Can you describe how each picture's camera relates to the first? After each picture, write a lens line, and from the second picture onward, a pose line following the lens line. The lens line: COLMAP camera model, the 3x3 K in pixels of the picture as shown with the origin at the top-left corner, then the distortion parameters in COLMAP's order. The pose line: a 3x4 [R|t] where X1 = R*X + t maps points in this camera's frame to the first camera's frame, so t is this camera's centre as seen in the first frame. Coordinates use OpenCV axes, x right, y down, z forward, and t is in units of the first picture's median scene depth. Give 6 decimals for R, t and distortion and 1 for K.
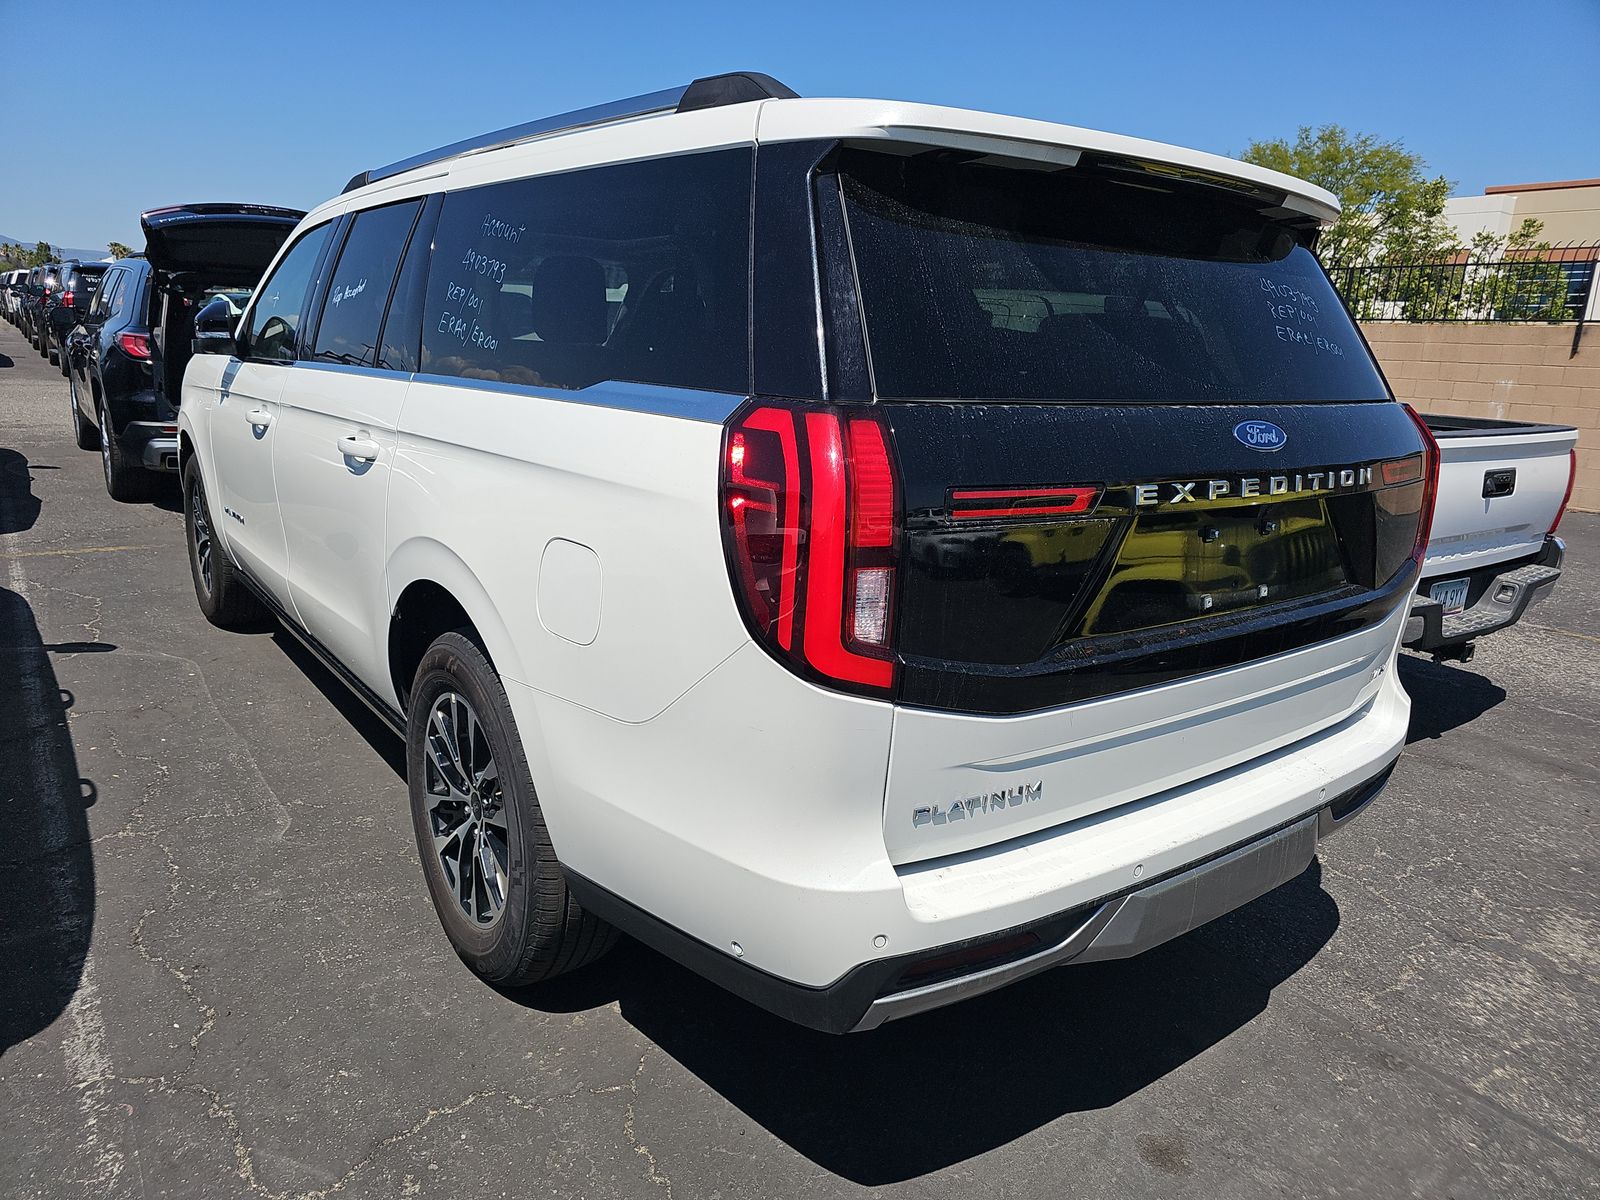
lens RADIAL K [[1107.6, 0, 795.3], [0, 1107.6, 577.2], [0, 0, 1]] dist [0.042937, -0.003569]
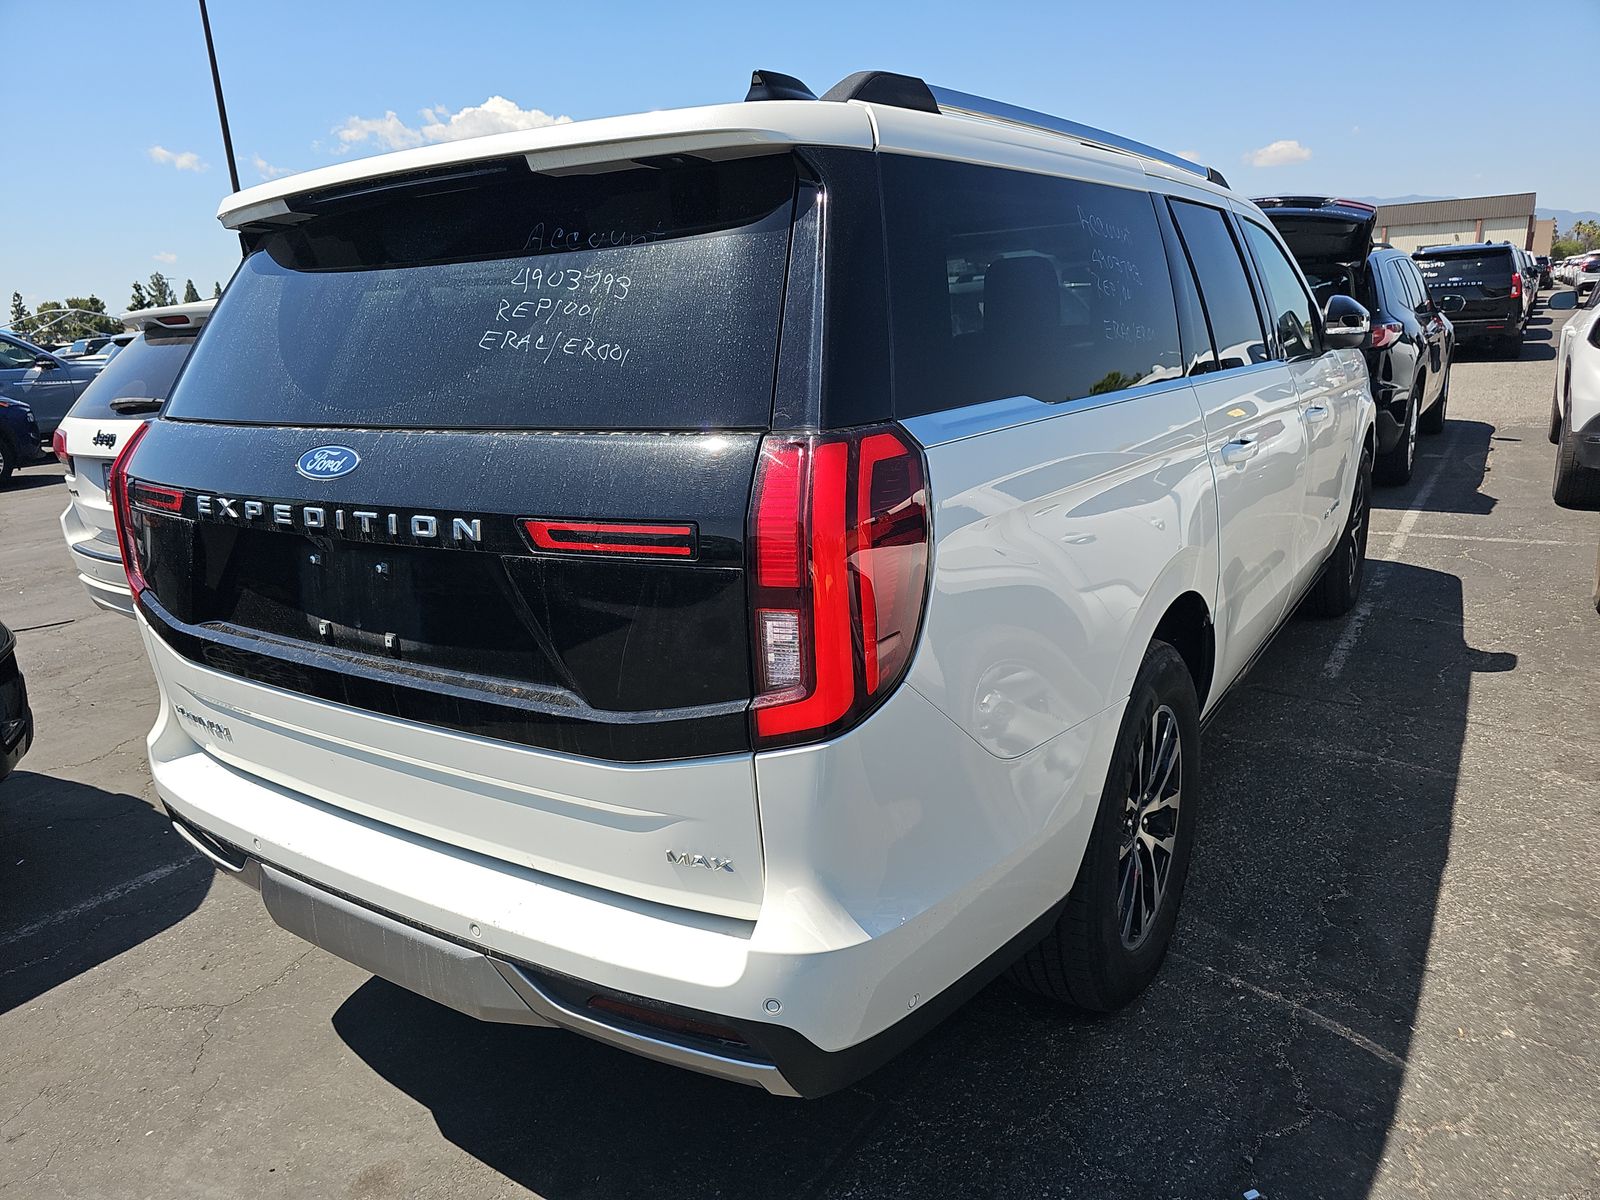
lens RADIAL K [[1064.2, 0, 800.0], [0, 1064.2, 600.0], [0, 0, 1]] dist [0.045525, -0.001004]
pose [[0.299713, 0.164030, -0.939822, 1.348201], [-0.146508, 0.981337, 0.124554, -0.178185], [0.942713, 0.100361, 0.318151, 1.068689]]
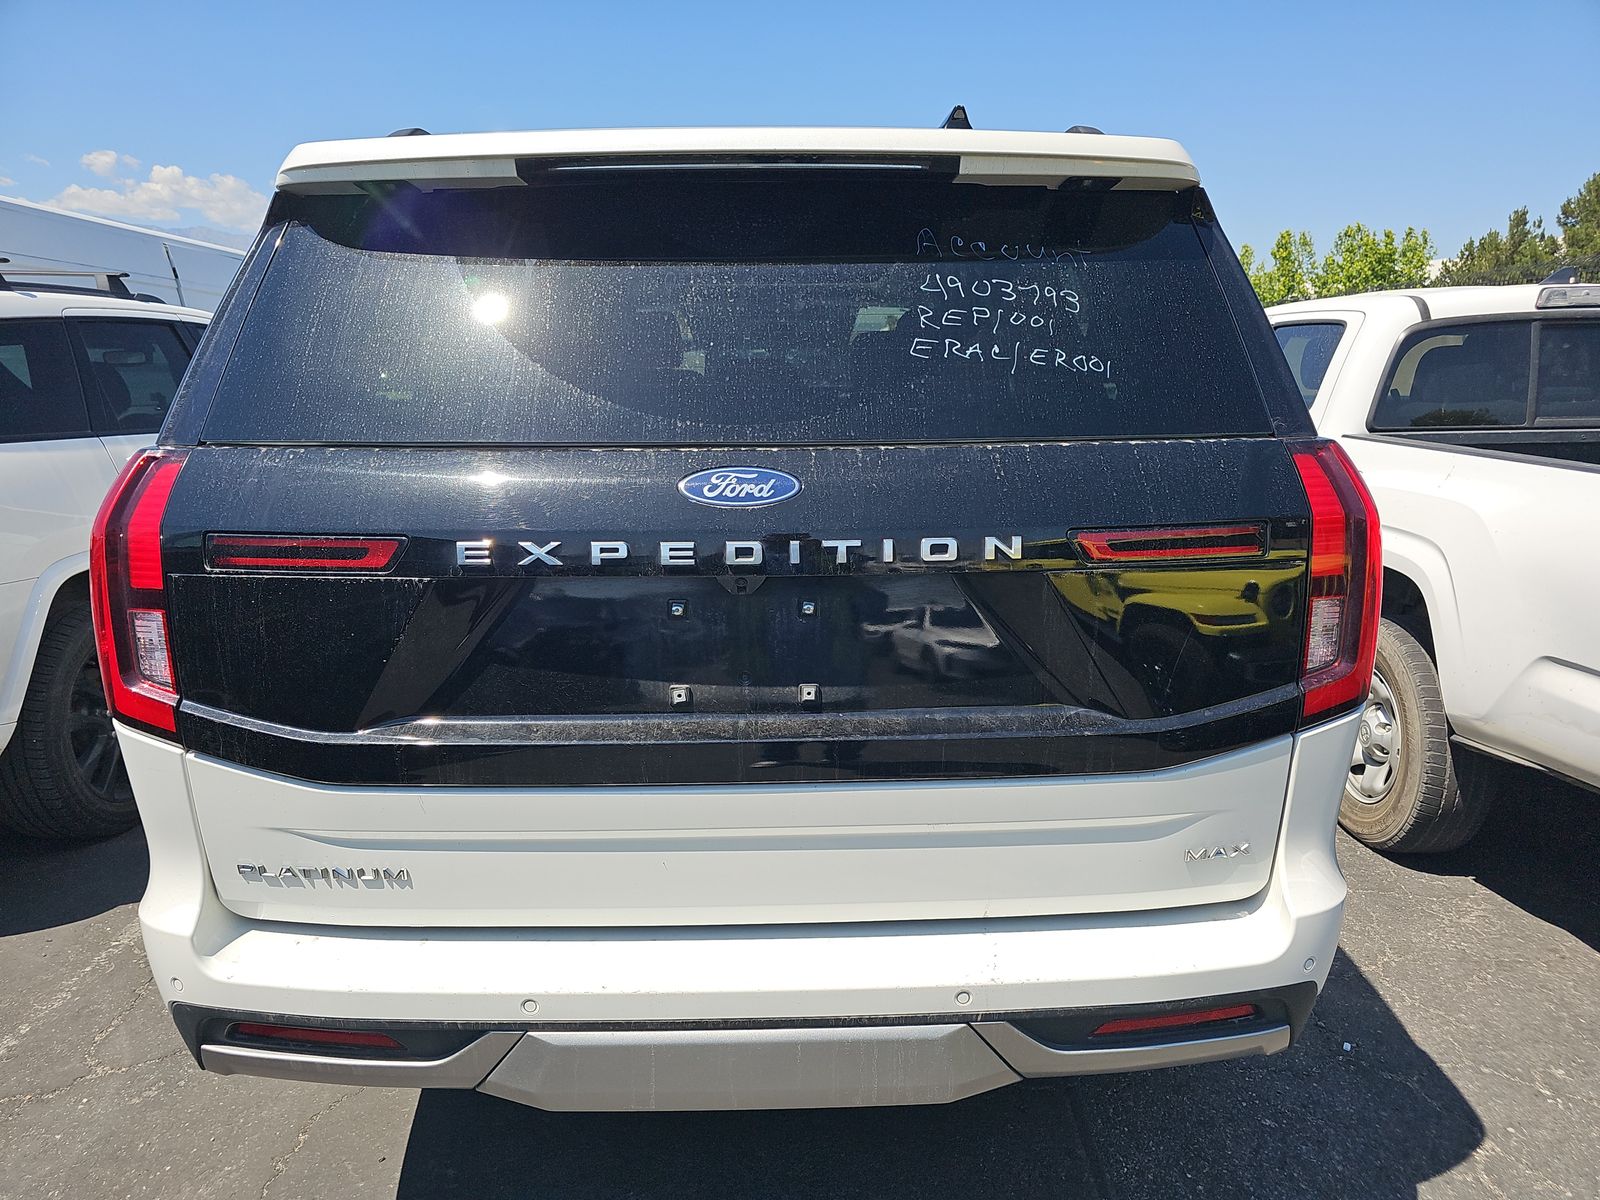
lens RADIAL K [[1084.5, 0, 764.6], [0, 1084.5, 587.8], [0, 0, 1]] dist [0.041367, -0.004730]
pose [[0.791777, 0.066230, -0.607209, 0.861965], [-0.083412, 0.996515, -0.000073, -0.058154], [0.605088, 0.050707, 0.794542, 0.414810]]
